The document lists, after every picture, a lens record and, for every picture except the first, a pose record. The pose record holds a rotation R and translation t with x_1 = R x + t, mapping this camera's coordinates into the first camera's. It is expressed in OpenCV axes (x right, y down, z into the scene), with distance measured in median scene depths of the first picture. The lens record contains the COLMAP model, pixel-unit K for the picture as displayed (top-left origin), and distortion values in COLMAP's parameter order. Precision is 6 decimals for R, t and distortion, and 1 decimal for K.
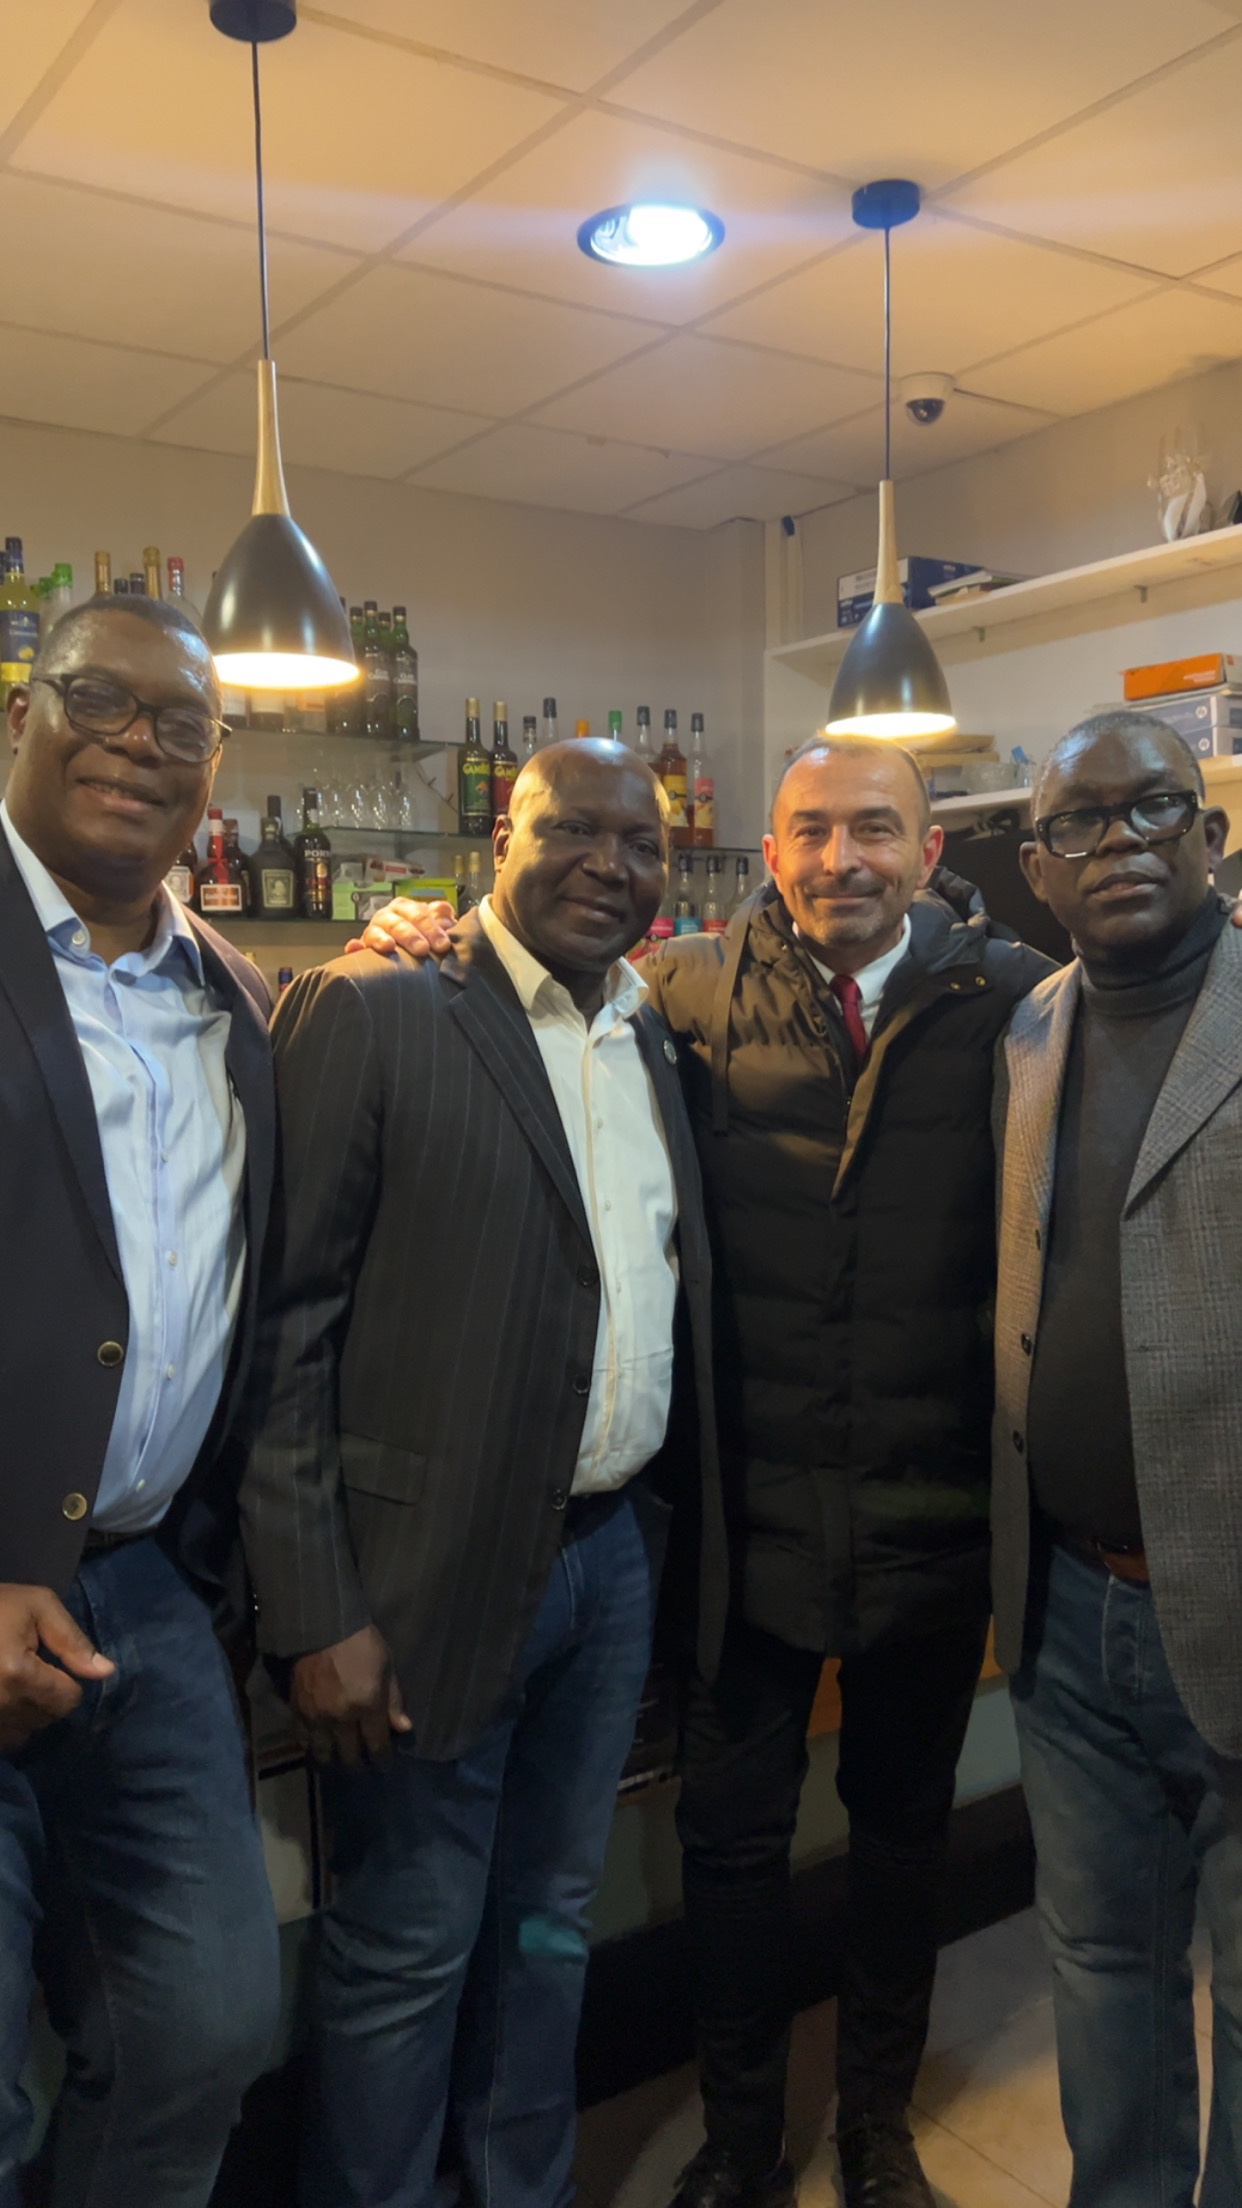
lens RADIAL K [[1799.4, 0, 589.7], [0, 1799.4, 1134.2], [0, 0, 1]] dist [0.002236, 0.020043]
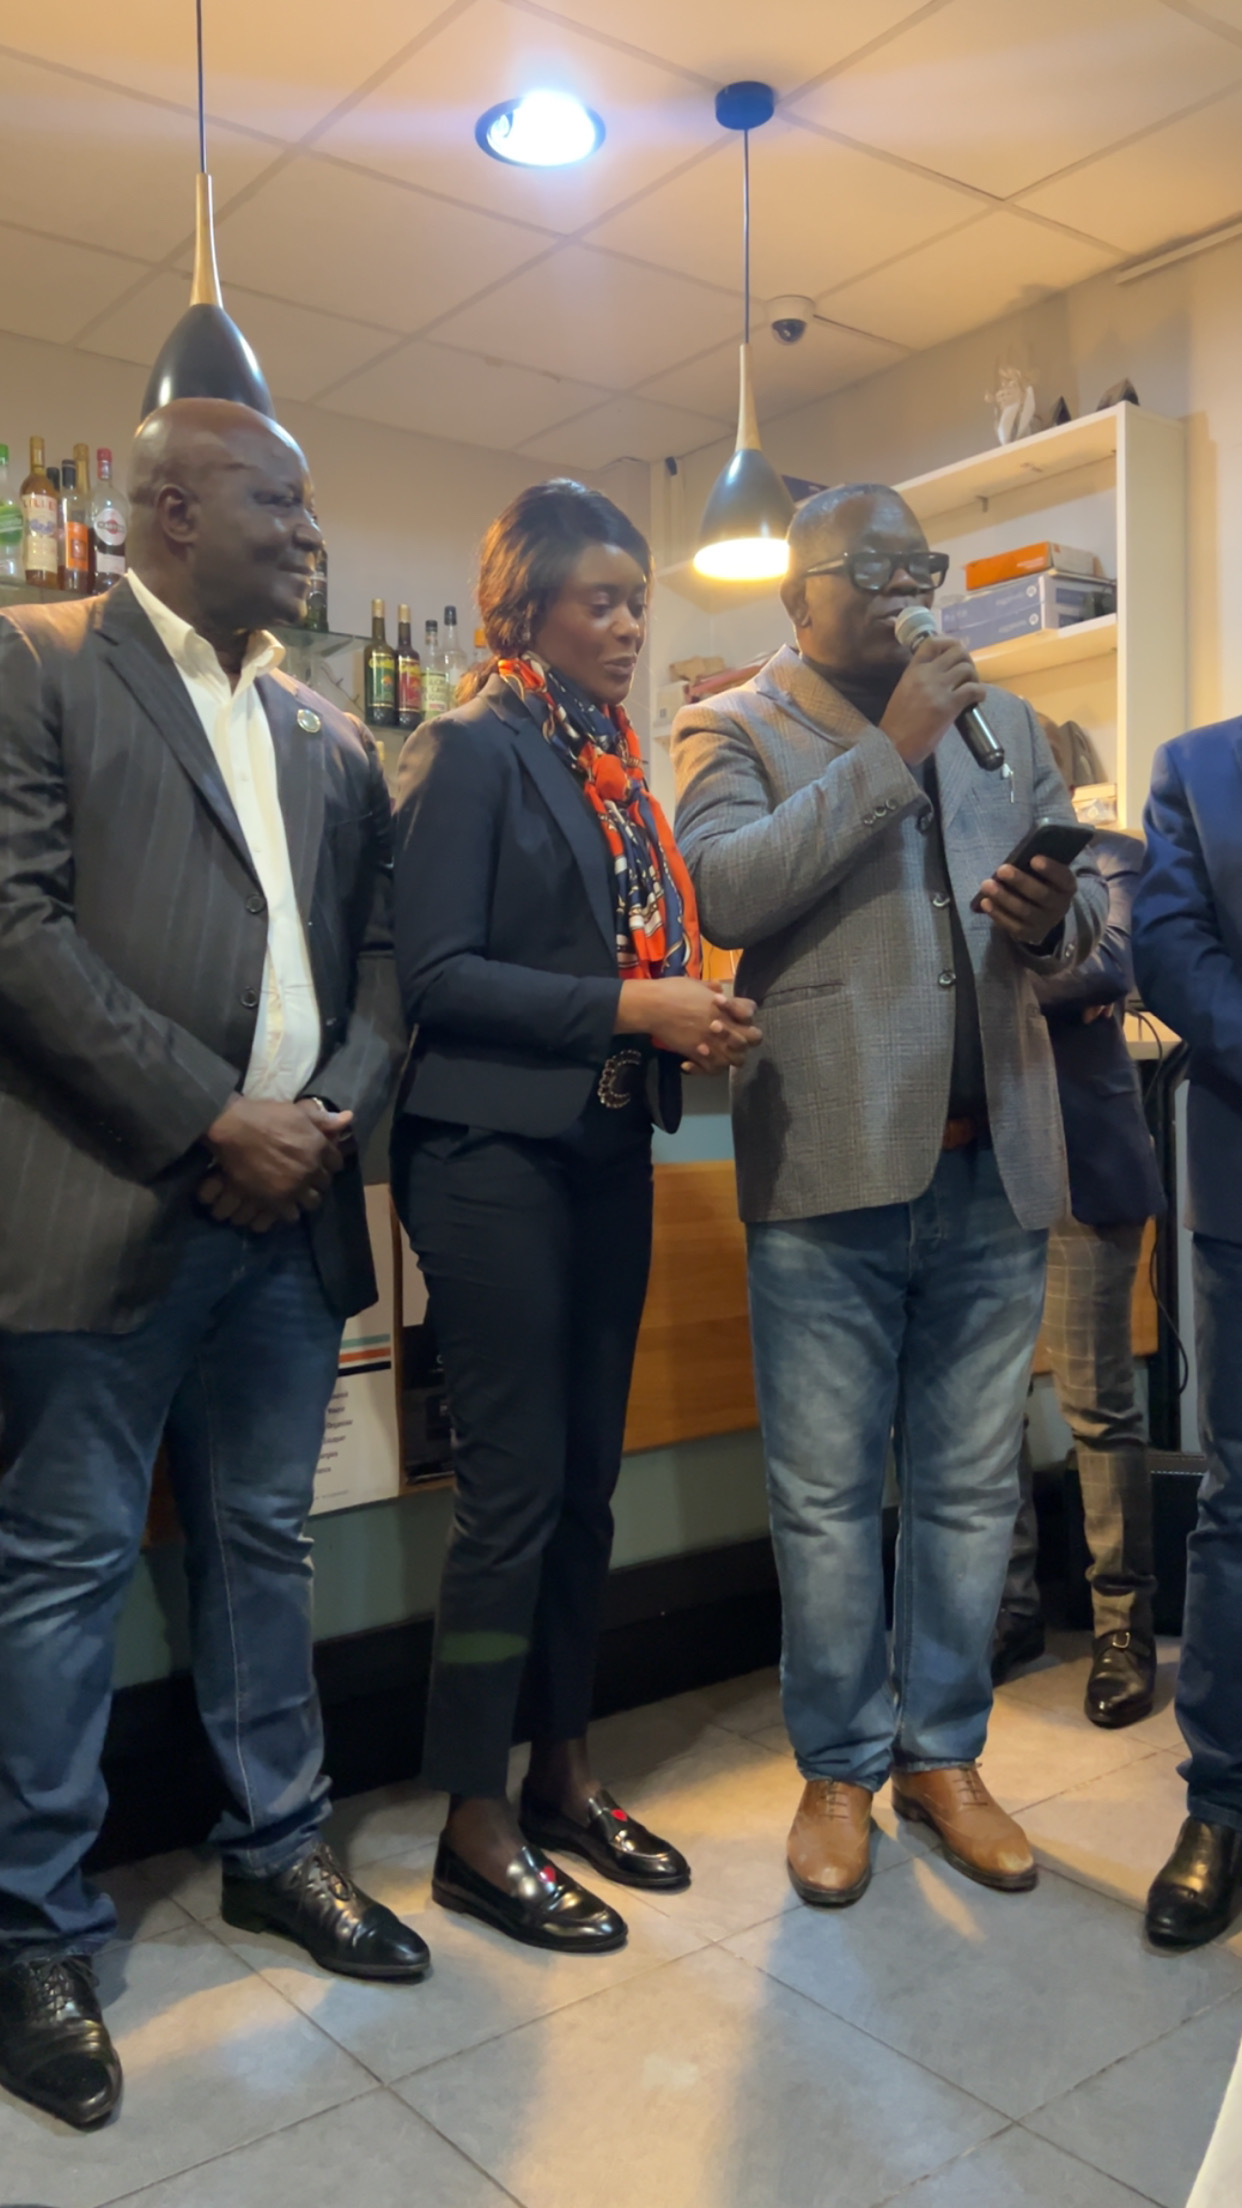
lens RADIAL K [[1799.4, 0, 590.2], [0, 1799.4, 1116.3], [0, 0, 1]] dist [0.002236, 0.020043]
pose [[0.998442, 0.006907, 0.055371, 0.005039], [-0.004333, 0.998910, -0.046478, 0.142740], [-0.055632, 0.046166, 0.997383, -0.087325]]
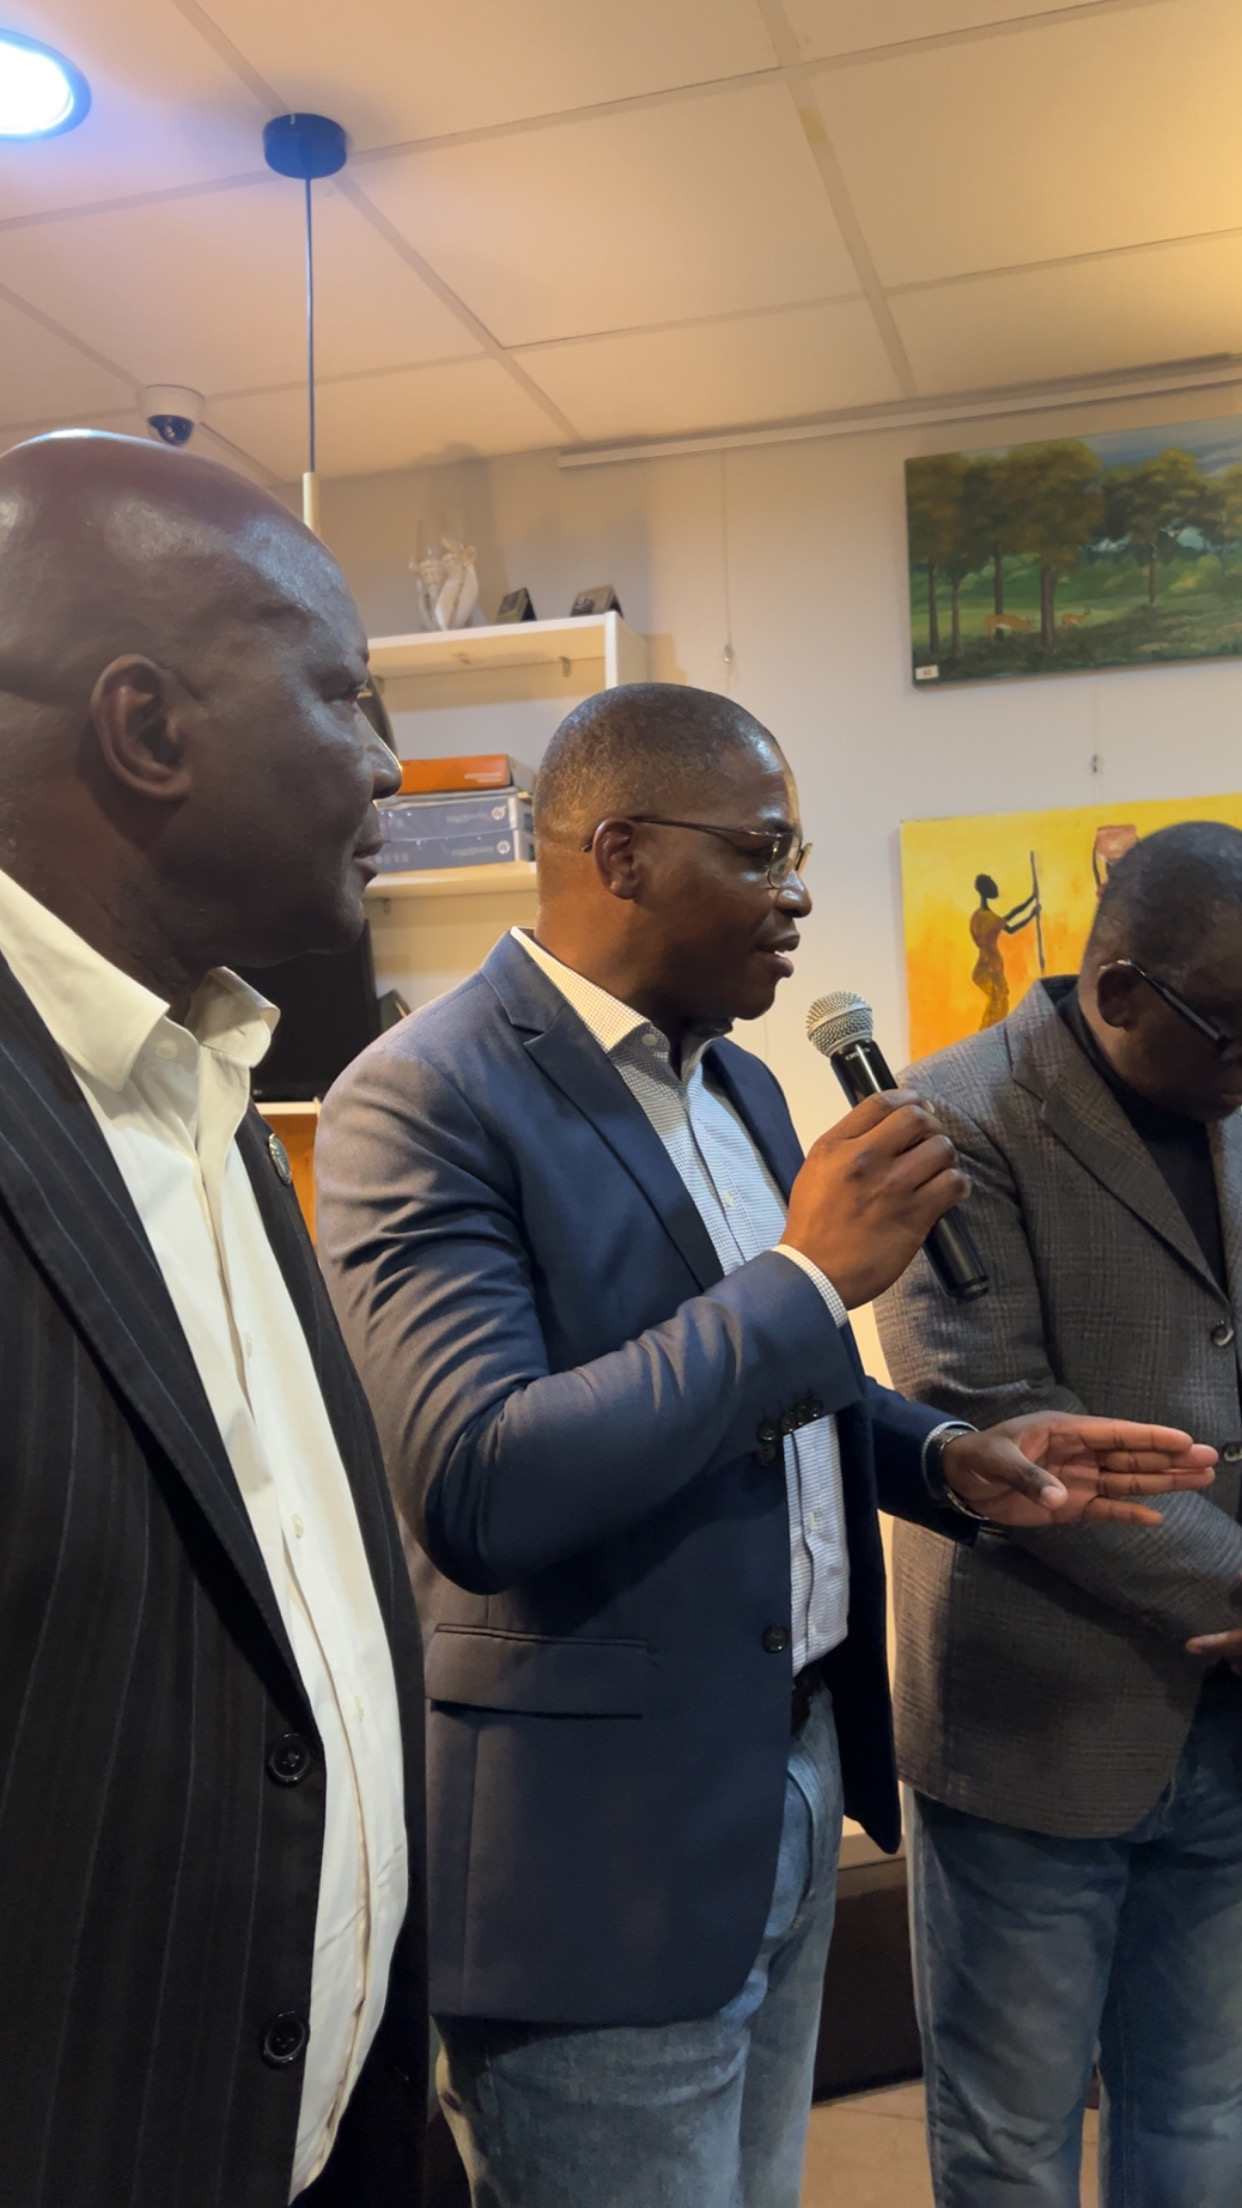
lens RADIAL K [[1799.4, 0, 636.4], [0, 1799.4, 1121.7], [0, 0, 1]] dist [0.002236, 0.020043]
pose [[0.774830, 0.006526, 0.632136, -0.187647], [0.052164, 0.995877, -0.074220, -0.002468], [-0.630014, 0.090482, 0.771295, 0.245840]]
